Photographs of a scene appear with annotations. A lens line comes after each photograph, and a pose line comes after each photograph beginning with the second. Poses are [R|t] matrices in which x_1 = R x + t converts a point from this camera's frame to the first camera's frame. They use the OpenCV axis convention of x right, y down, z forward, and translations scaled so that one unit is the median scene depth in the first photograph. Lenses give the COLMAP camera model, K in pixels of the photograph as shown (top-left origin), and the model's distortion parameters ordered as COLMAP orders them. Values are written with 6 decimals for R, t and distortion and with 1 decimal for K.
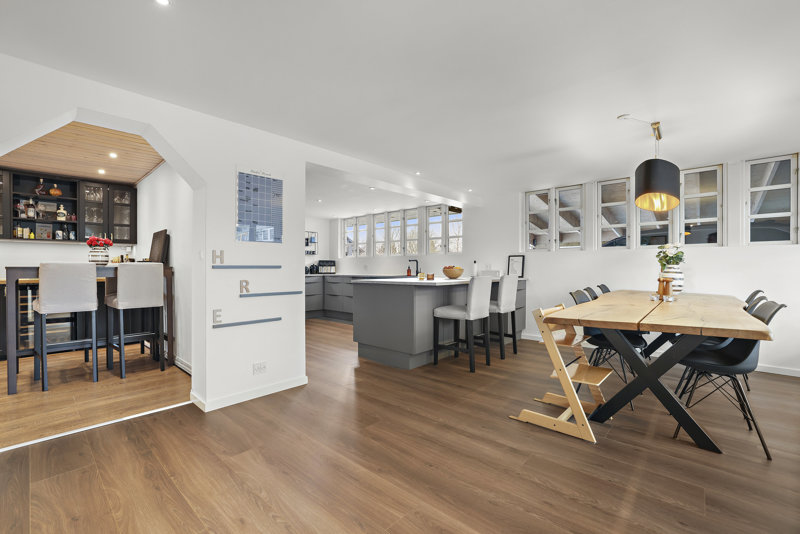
lens RADIAL K [[349.0, 0, 388.5], [0, 349.0, 270.8], [0, 0, 1]] dist [-0.026873, 0.002821]
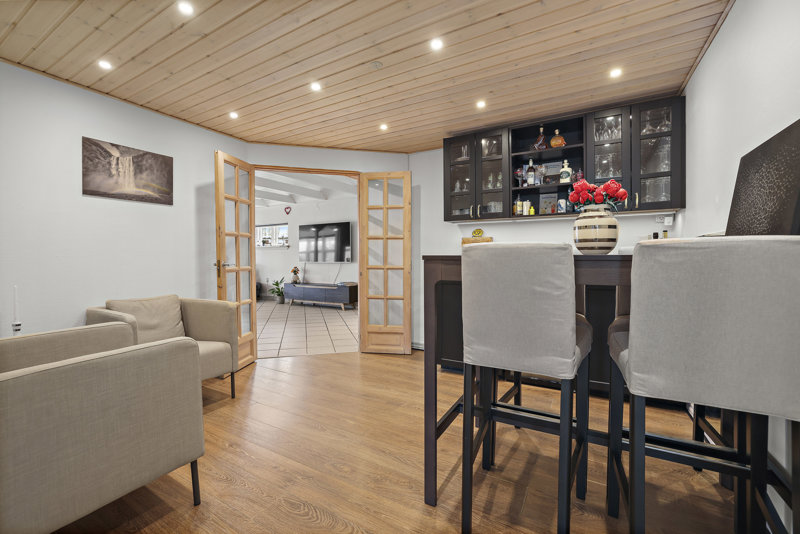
lens RADIAL K [[349.0, 0, 405.2], [0, 349.0, 263.2], [0, 0, 1]] dist [-0.026873, 0.002821]
pose [[0.265135, 0.019513, -0.964014, -0.284229], [-0.002422, 0.999806, 0.019571, -0.004578], [0.964208, -0.002855, 0.265131, 0.378652]]
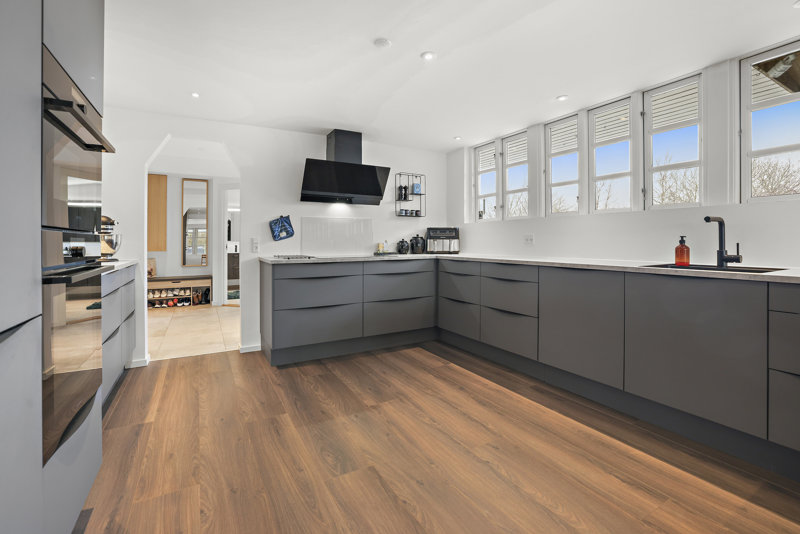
lens RADIAL K [[349.0, 0, 386.7], [0, 349.0, 243.6], [0, 0, 1]] dist [-0.026873, 0.002821]
pose [[0.952046, 0.001253, -0.305953, -0.121726], [-0.002415, 0.999991, -0.003422, -0.005255], [0.305946, 0.003997, 0.952040, 0.602698]]
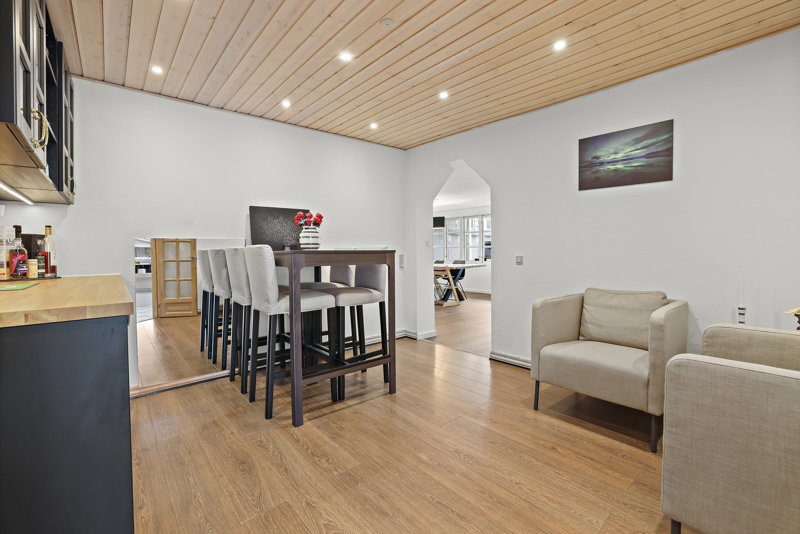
lens RADIAL K [[349.0, 0, 398.0], [0, 349.0, 263.5], [0, 0, 1]] dist [-0.026873, 0.002821]
pose [[0.091897, -0.027337, 0.995393, -0.928220], [0.008886, 0.999606, 0.026633, -0.000744], [-0.995729, 0.006398, 0.092103, 0.412761]]
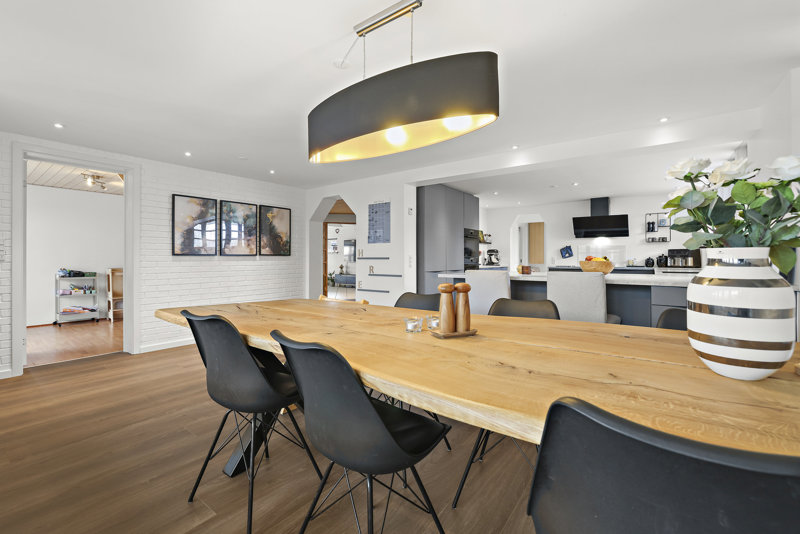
lens RADIAL K [[349.0, 0, 393.4], [0, 349.0, 263.4], [0, 0, 1]] dist [-0.026873, 0.002821]
pose [[0.113722, 0.015750, -0.993388, 0.589408], [-0.010359, 0.999839, 0.014666, -0.005447], [0.993459, 0.008623, 0.113867, 0.402560]]
